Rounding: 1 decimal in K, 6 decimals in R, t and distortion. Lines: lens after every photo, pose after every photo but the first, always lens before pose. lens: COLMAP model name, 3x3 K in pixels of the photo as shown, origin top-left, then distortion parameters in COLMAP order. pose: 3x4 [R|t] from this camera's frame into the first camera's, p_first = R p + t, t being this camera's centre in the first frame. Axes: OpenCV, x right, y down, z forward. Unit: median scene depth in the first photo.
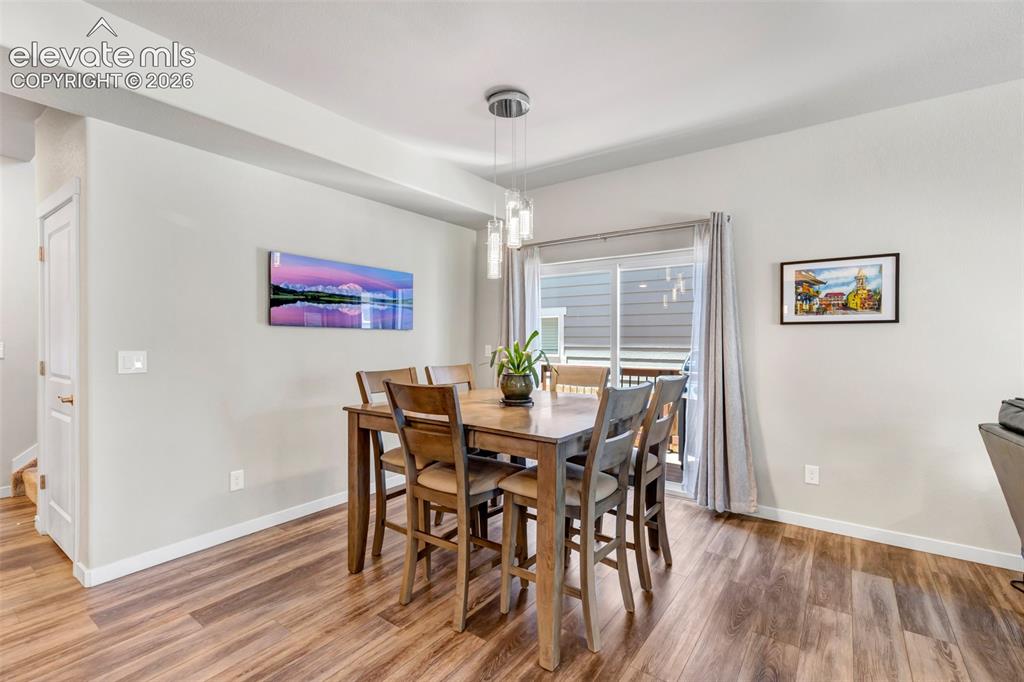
lens RADIAL K [[461.4, 0, 516.1], [0, 461.4, 342.6], [0, 0, 1]] dist [0.000009, 0.001089]
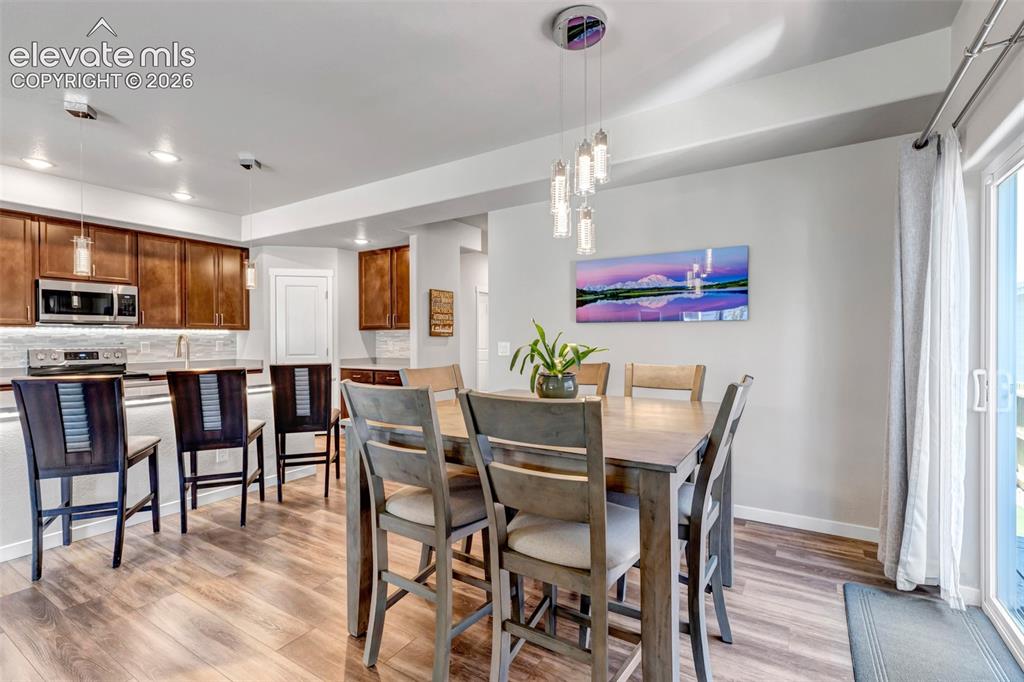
lens RADIAL K [[461.4, 0, 508.6], [0, 461.4, 342.0], [0, 0, 1]] dist [0.000009, 0.001089]
pose [[0.051358, 0.005924, -0.998663, 0.625874], [-0.002116, 0.999981, 0.005823, 0.006403], [0.998678, 0.001814, 0.051370, 0.698586]]
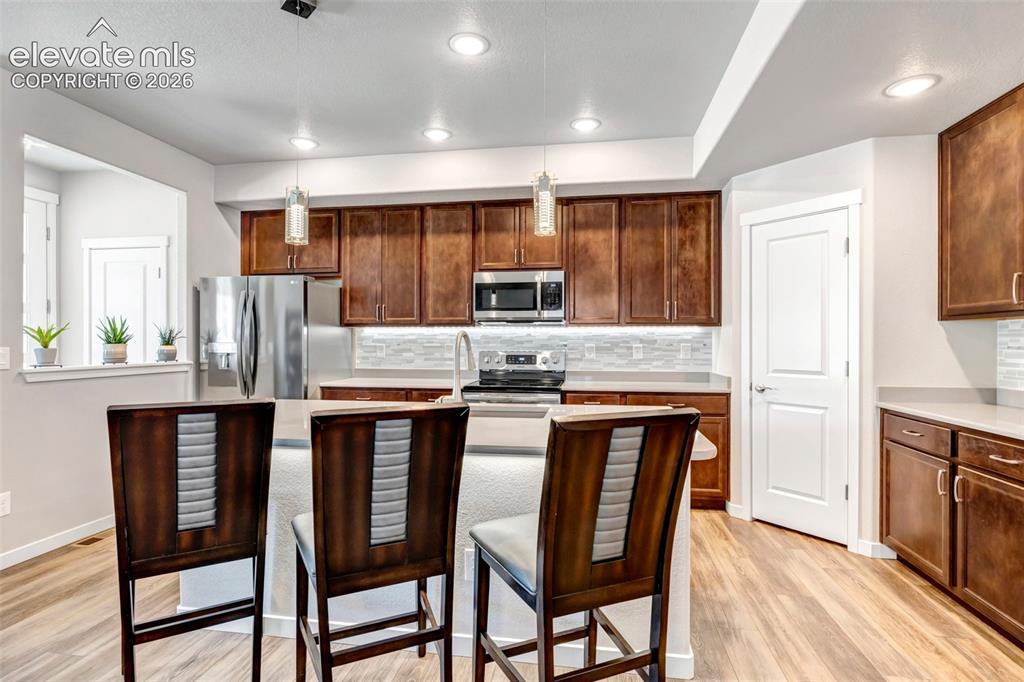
lens RADIAL K [[507.9, 0, 515.6], [0, 507.9, 342.0], [0, 0, 1]] dist [-0.015684, 0.002936]
pose [[-0.898162, -0.002134, -0.439659, -0.258316], [-0.005322, 0.999968, 0.006018, 0.005994], [0.439632, 0.007745, -0.898145, 0.639886]]
